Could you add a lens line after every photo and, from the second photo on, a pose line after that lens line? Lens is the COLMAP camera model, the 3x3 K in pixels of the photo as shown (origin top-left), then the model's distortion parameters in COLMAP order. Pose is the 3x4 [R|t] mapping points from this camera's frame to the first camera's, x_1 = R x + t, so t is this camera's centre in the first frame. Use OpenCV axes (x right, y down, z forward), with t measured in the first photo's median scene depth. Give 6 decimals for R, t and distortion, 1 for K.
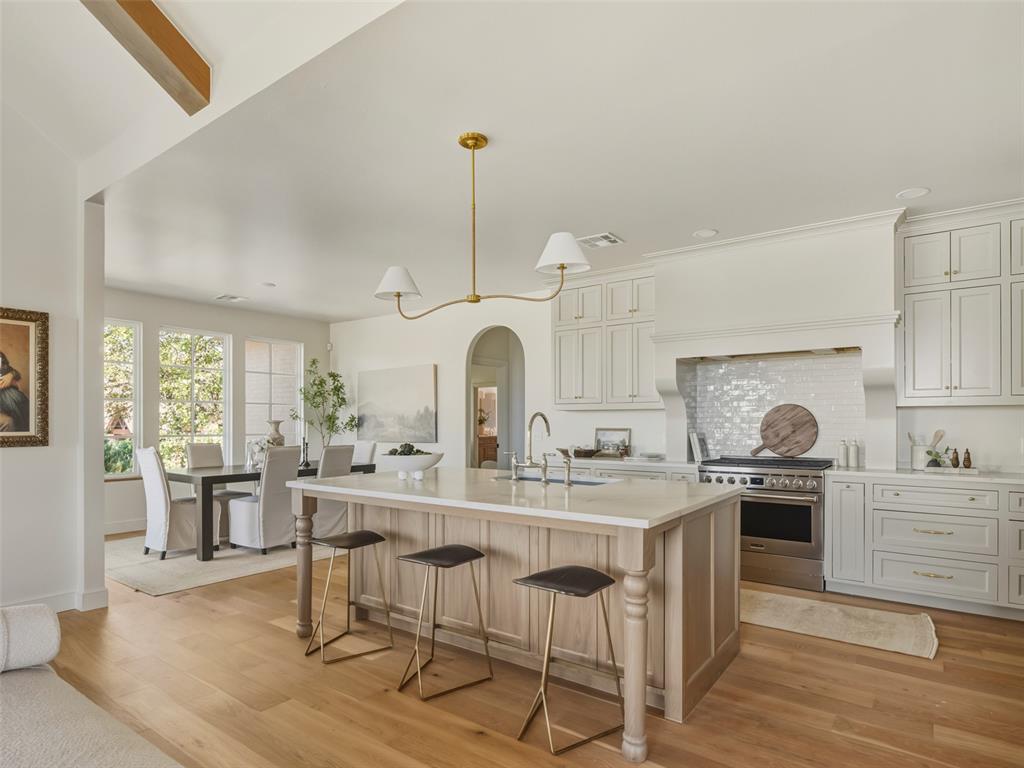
lens RADIAL K [[578.7, 0, 512.5], [0, 578.7, 420.2], [0, 0, 1]] dist [-0.012399, 0.004042]
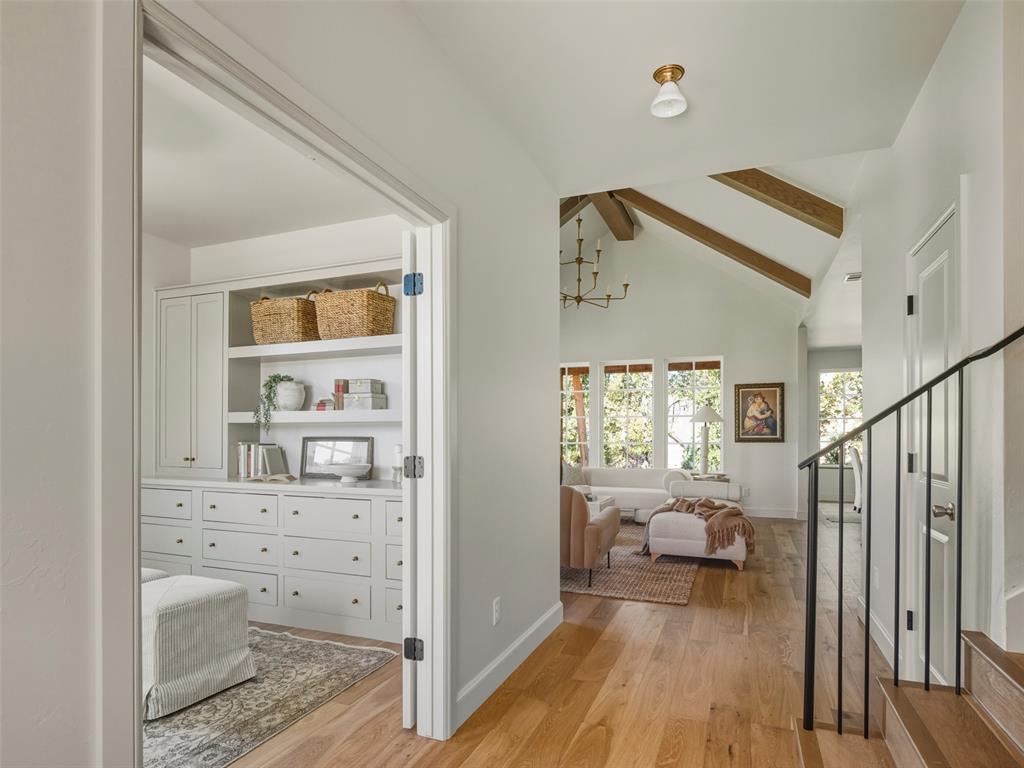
lens RADIAL K [[578.7, 0, 500.8], [0, 578.7, 435.3], [0, 0, 1]] dist [-0.012399, 0.004042]
pose [[0.242853, 0.001242, -0.970062, 0.499206], [0.001544, 0.999997, 0.001667, 0.005380], [0.970062, -0.001902, 0.242850, -0.277387]]
